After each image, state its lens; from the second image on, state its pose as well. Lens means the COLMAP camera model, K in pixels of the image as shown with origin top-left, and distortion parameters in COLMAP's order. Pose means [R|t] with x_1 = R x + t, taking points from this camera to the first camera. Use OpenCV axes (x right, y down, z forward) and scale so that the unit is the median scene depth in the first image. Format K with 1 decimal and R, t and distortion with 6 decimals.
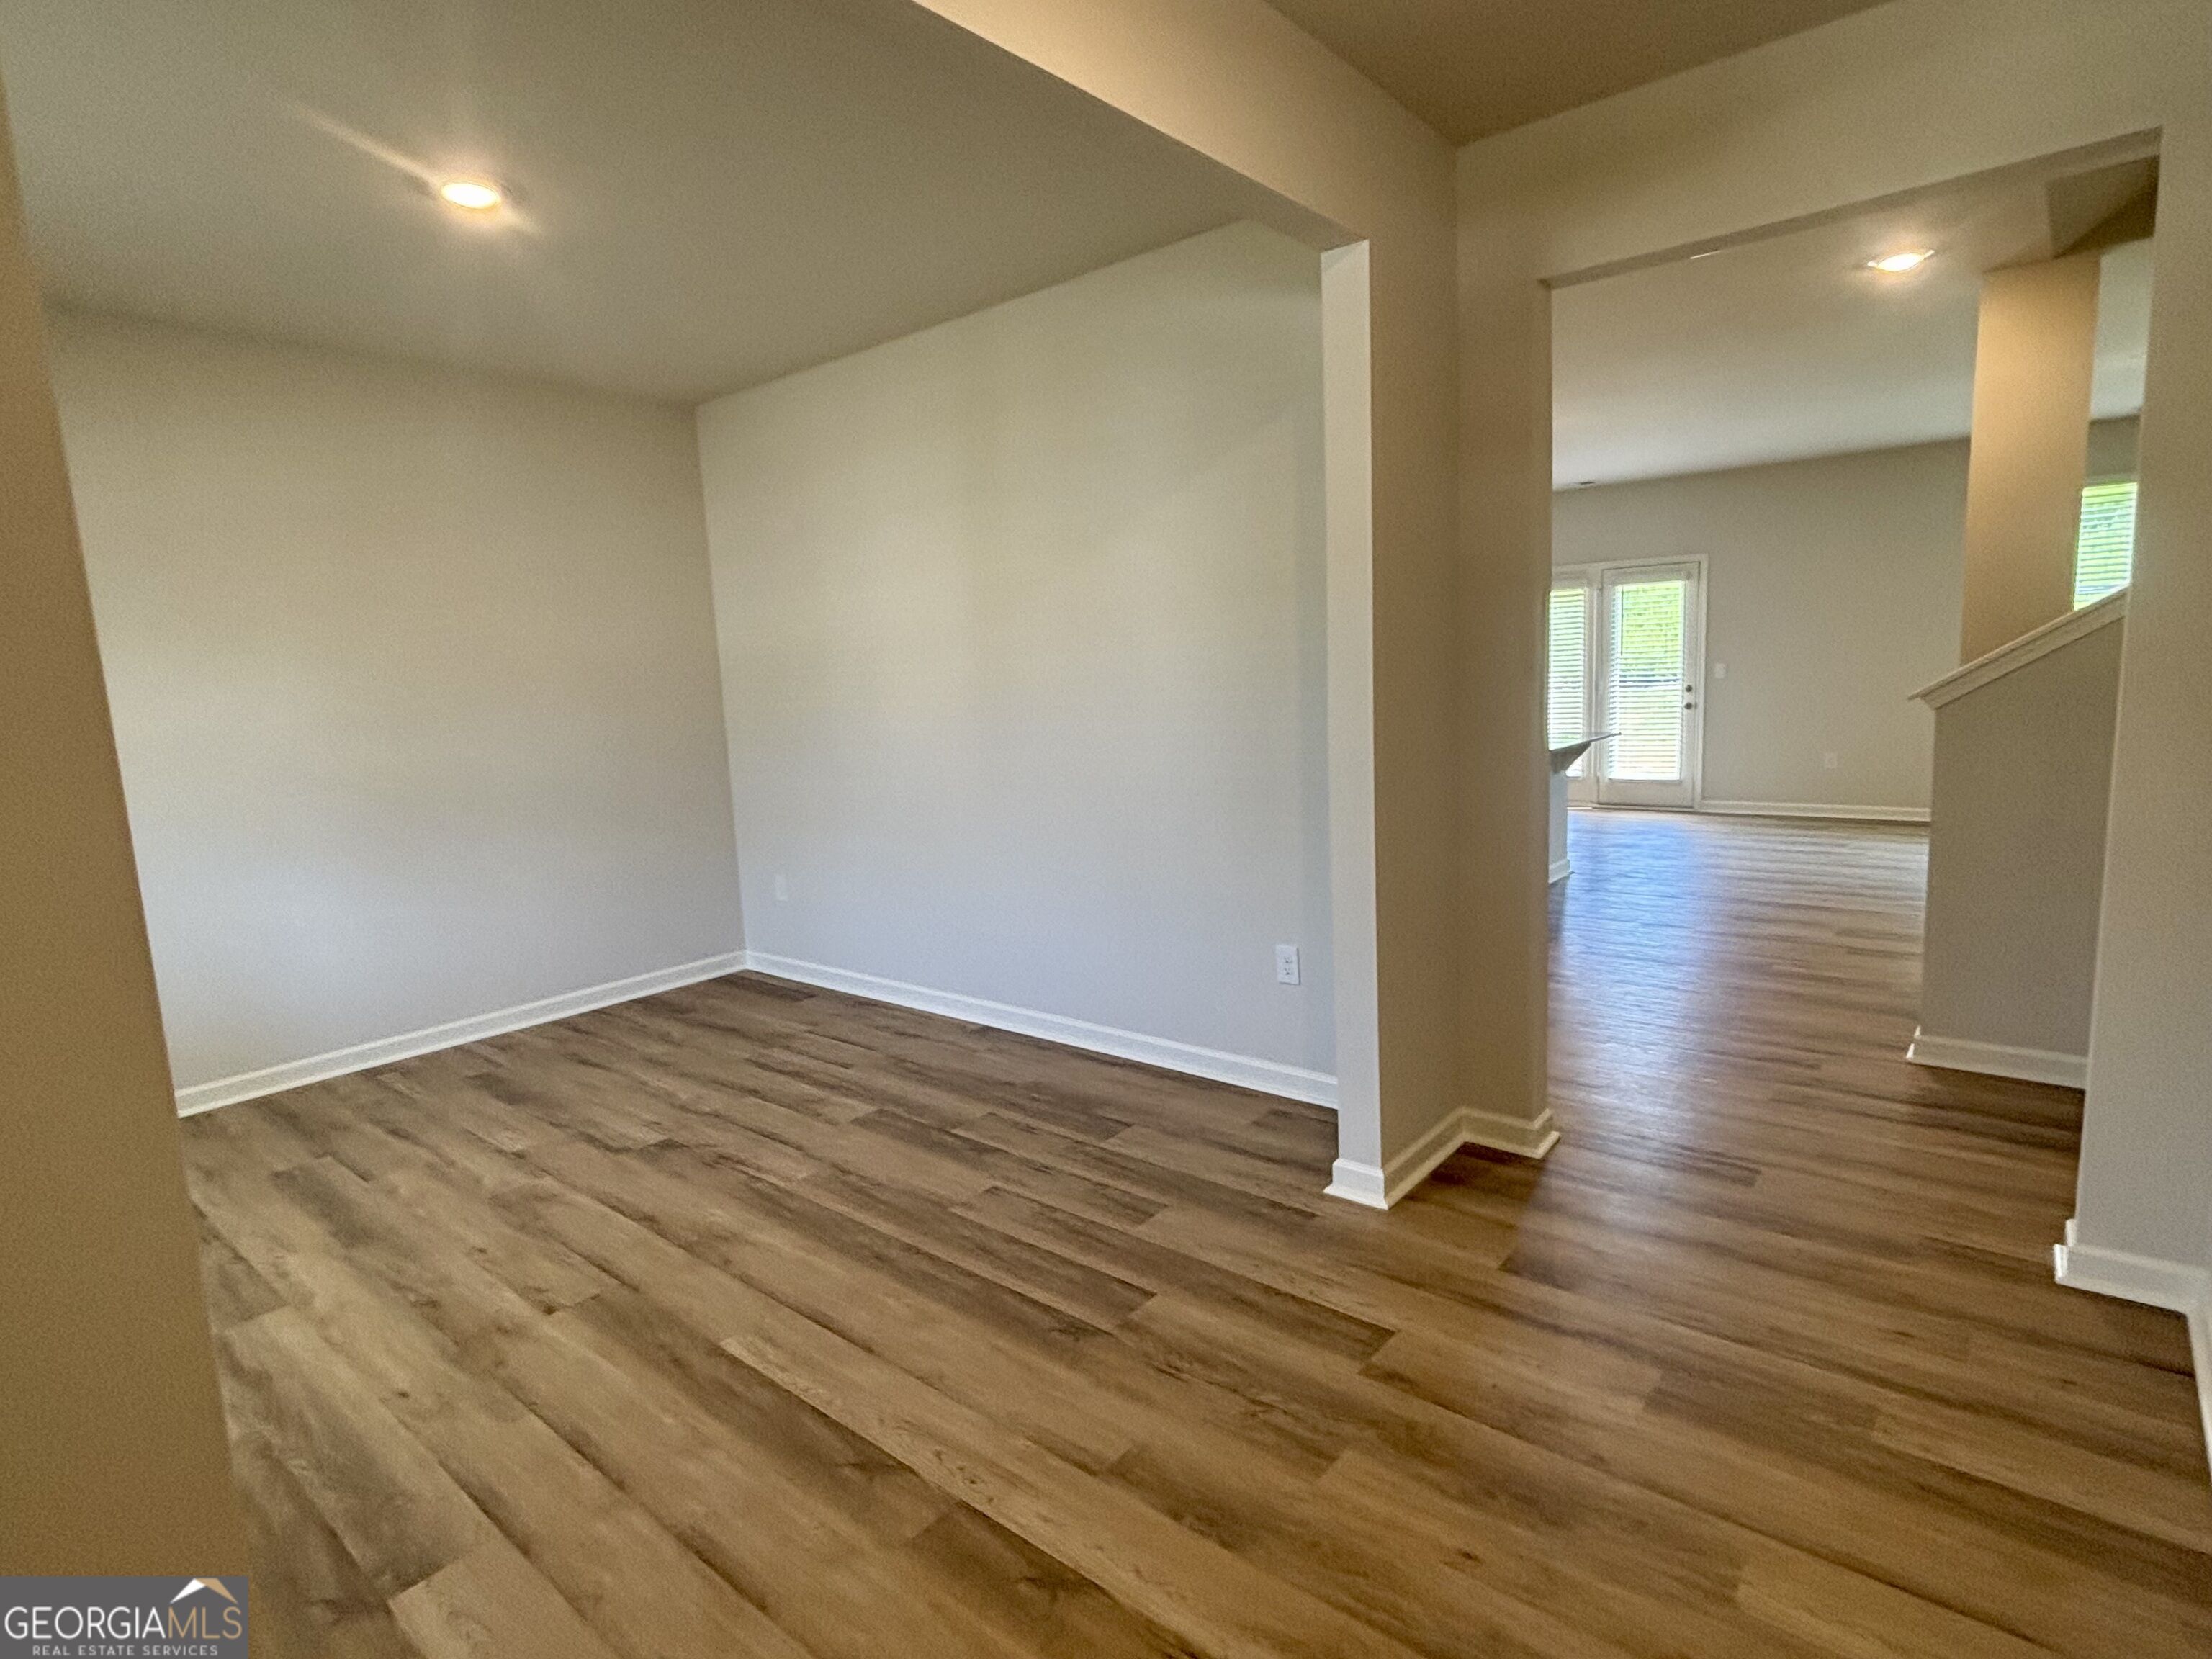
lens RADIAL K [[1127.0, 0, 1090.1], [0, 1127.0, 819.0], [0, 0, 1]] dist [0.010619, -0.001645]
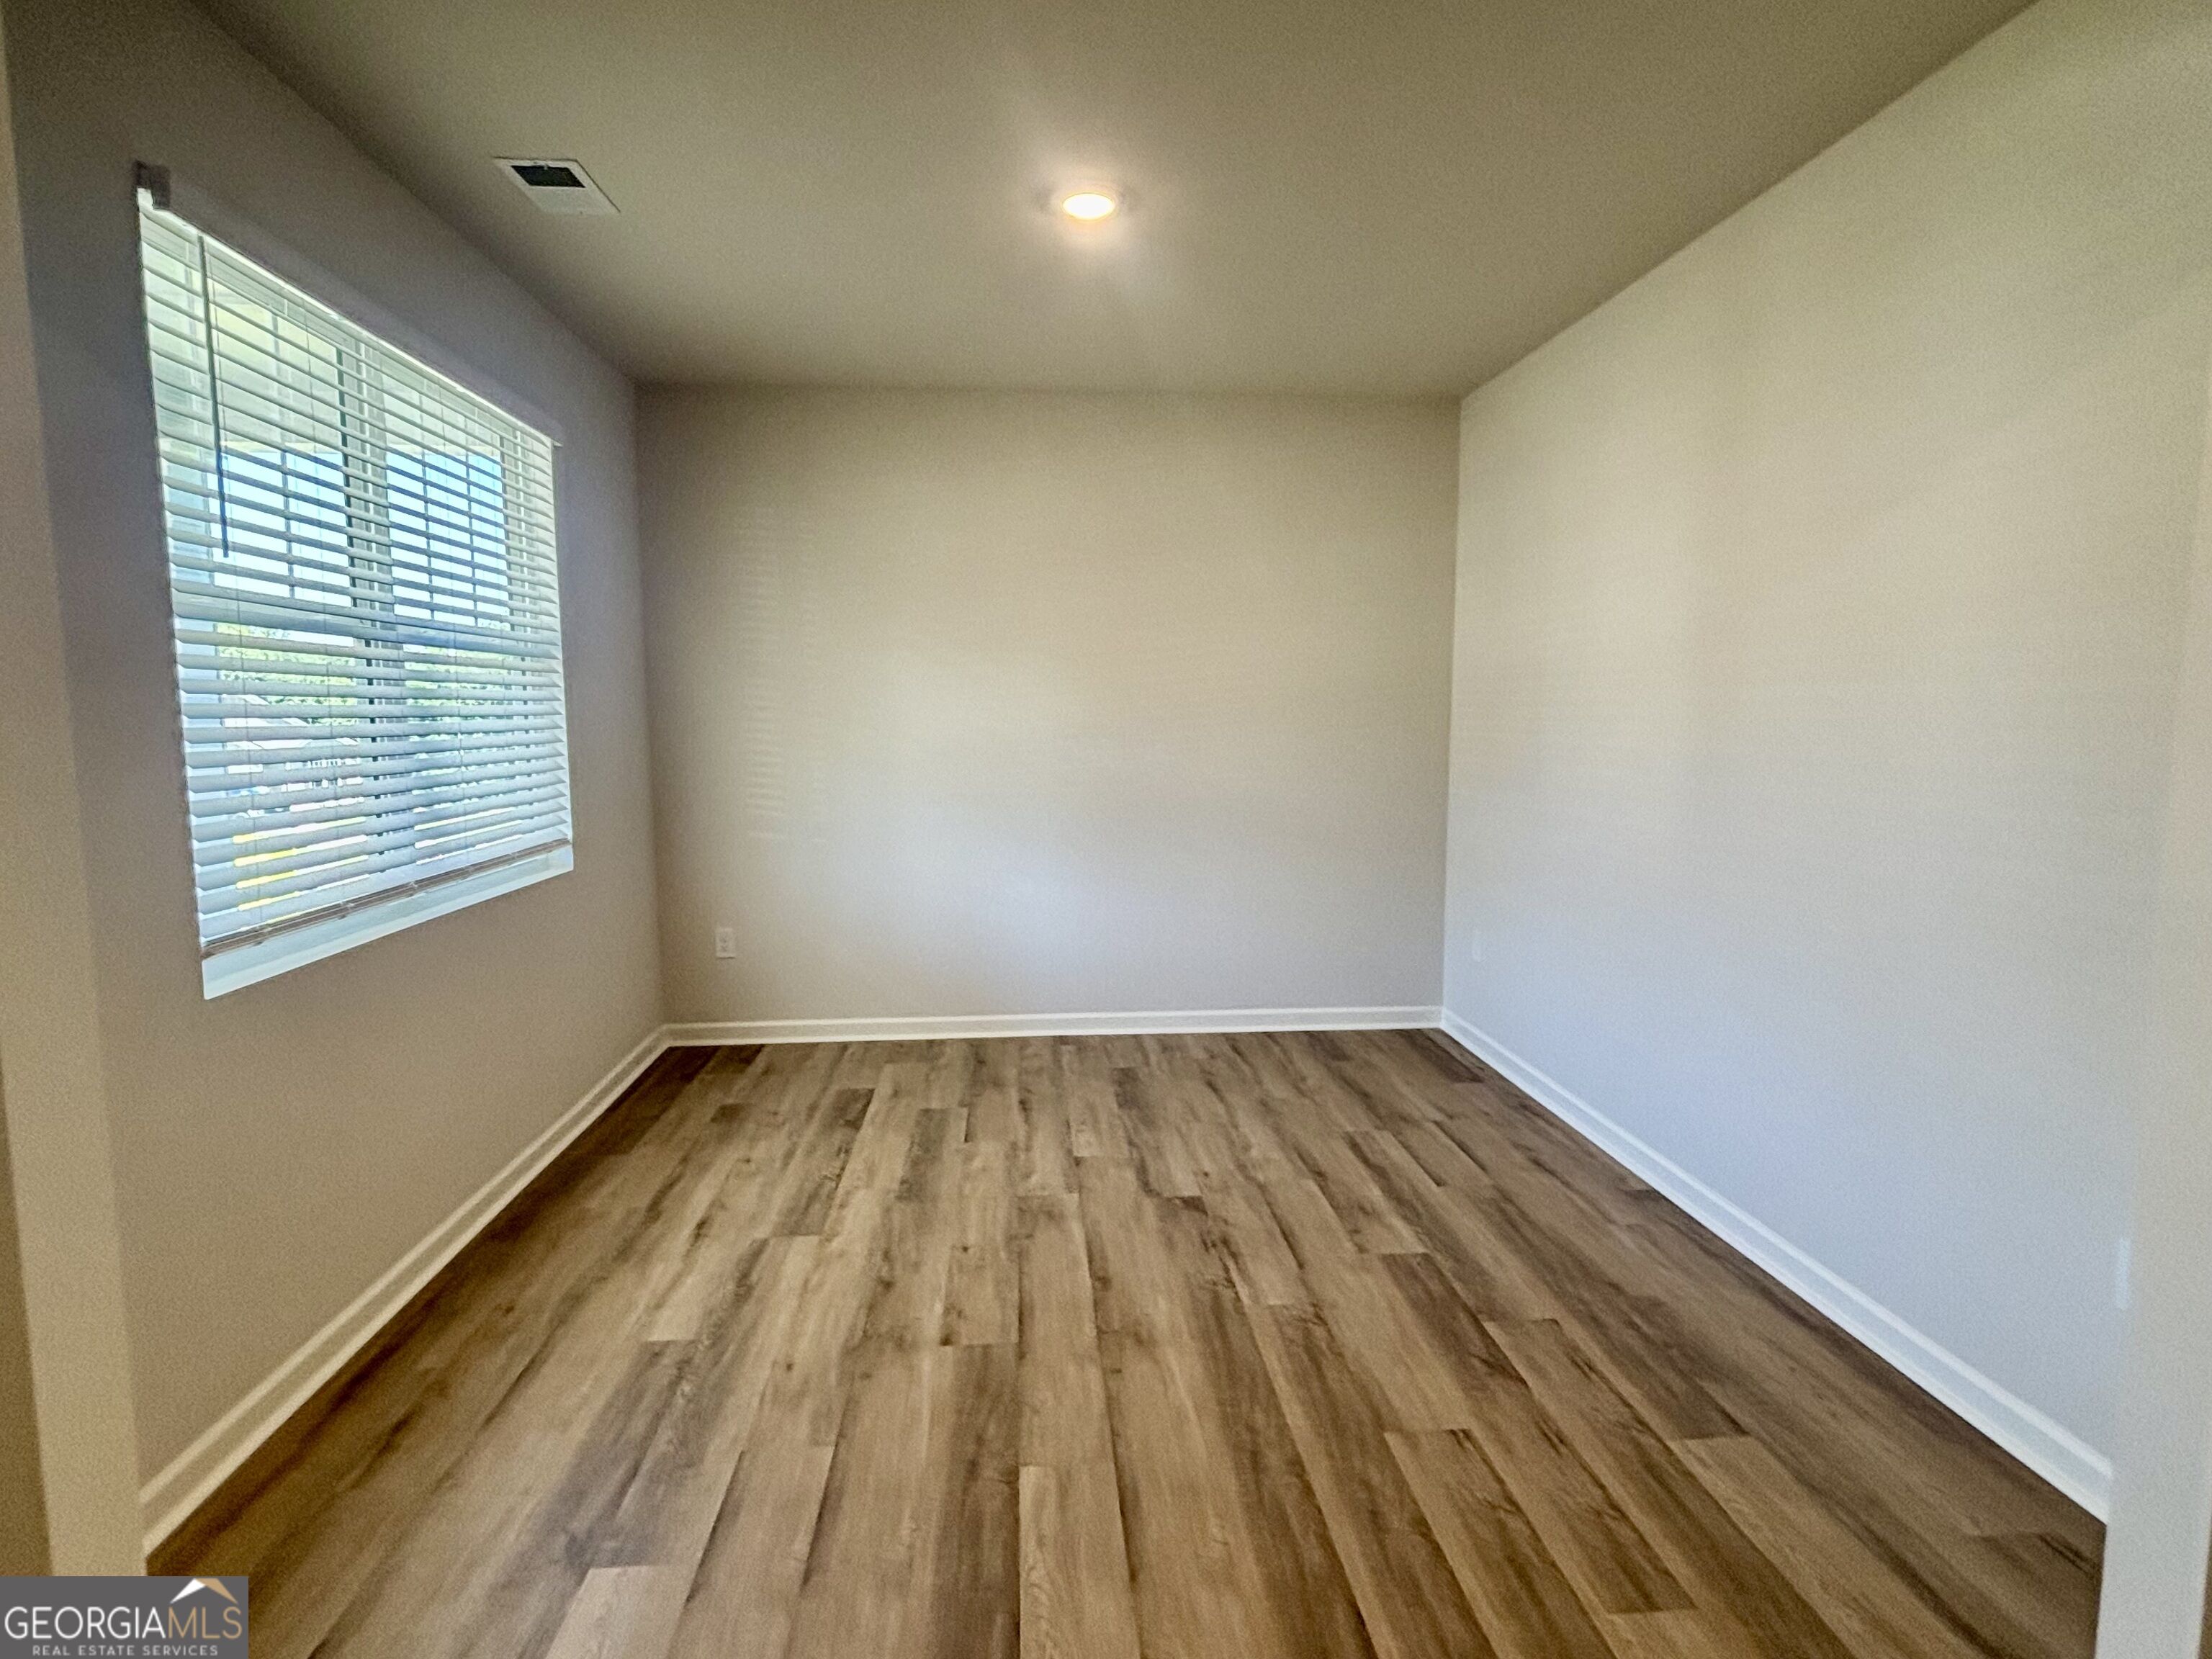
lens RADIAL K [[1127.0, 0, 1114.5], [0, 1127.0, 837.9], [0, 0, 1]] dist [0.010619, -0.001645]
pose [[0.708937, 0.133965, -0.692432, 0.188259], [-0.129864, 0.989802, 0.058539, -0.058272], [0.693213, 0.048421, 0.719105, 0.276203]]
